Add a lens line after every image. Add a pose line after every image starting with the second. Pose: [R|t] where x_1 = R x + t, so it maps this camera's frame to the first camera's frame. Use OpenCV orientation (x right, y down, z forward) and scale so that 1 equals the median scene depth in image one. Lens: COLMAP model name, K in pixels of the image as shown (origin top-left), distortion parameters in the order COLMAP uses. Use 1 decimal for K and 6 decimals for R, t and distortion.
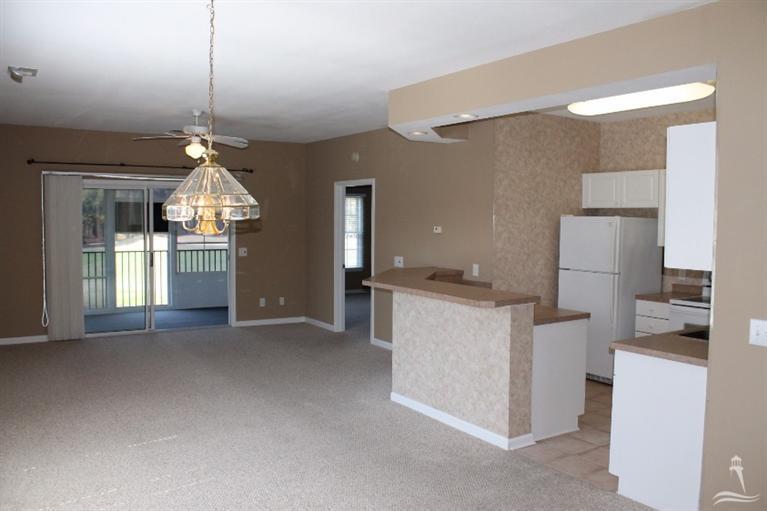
lens RADIAL K [[660.6, 0, 383.5], [0, 660.6, 255.5], [0, 0, 1]] dist [-0.158960, 0.152035]
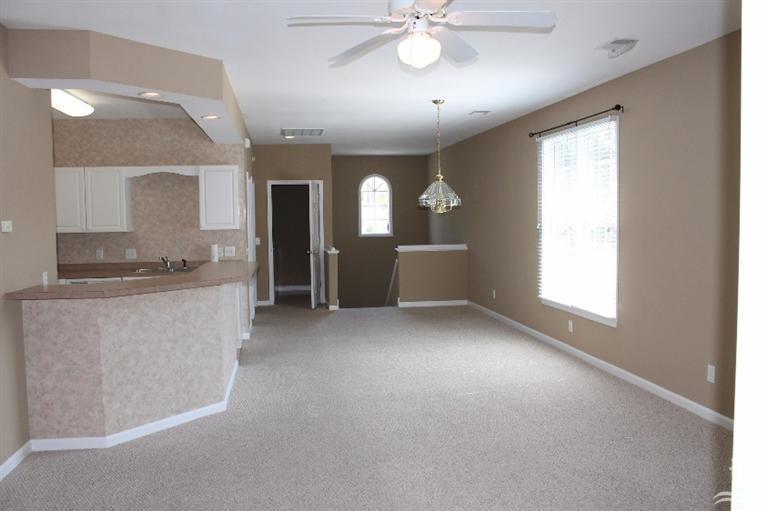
lens RADIAL K [[660.6, 0, 383.5], [0, 660.6, 255.5], [0, 0, 1]] dist [-0.158960, 0.152035]
pose [[-0.919630, -0.021174, 0.392215, -0.501176], [0.028828, 0.992214, 0.121160, -0.083350], [-0.391727, 0.122729, -0.911859, 1.608101]]
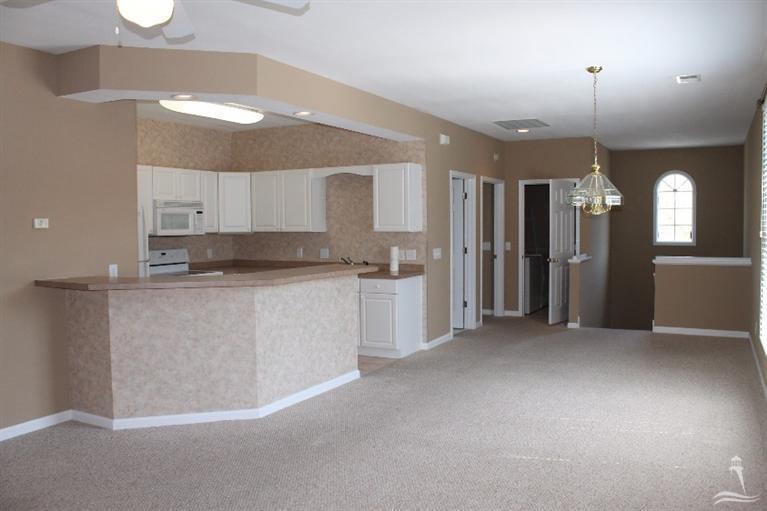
lens RADIAL K [[660.6, 0, 383.5], [0, 660.6, 255.5], [0, 0, 1]] dist [-0.158960, 0.152035]
pose [[-0.494557, -0.047742, 0.867833, -0.752372], [0.054590, 0.994812, 0.085837, -0.050760], [-0.867429, 0.089826, -0.489385, 1.193788]]
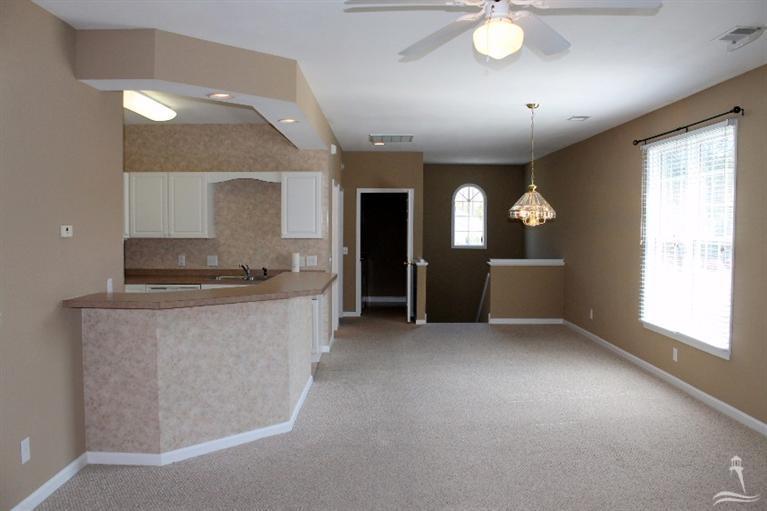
lens RADIAL K [[660.6, 0, 383.5], [0, 660.6, 255.5], [0, 0, 1]] dist [-0.158960, 0.152035]
pose [[-0.849416, -0.038531, 0.526315, -0.493453], [0.018836, 0.994482, 0.103206, -0.081086], [-0.527387, 0.097579, -0.844003, 1.536447]]
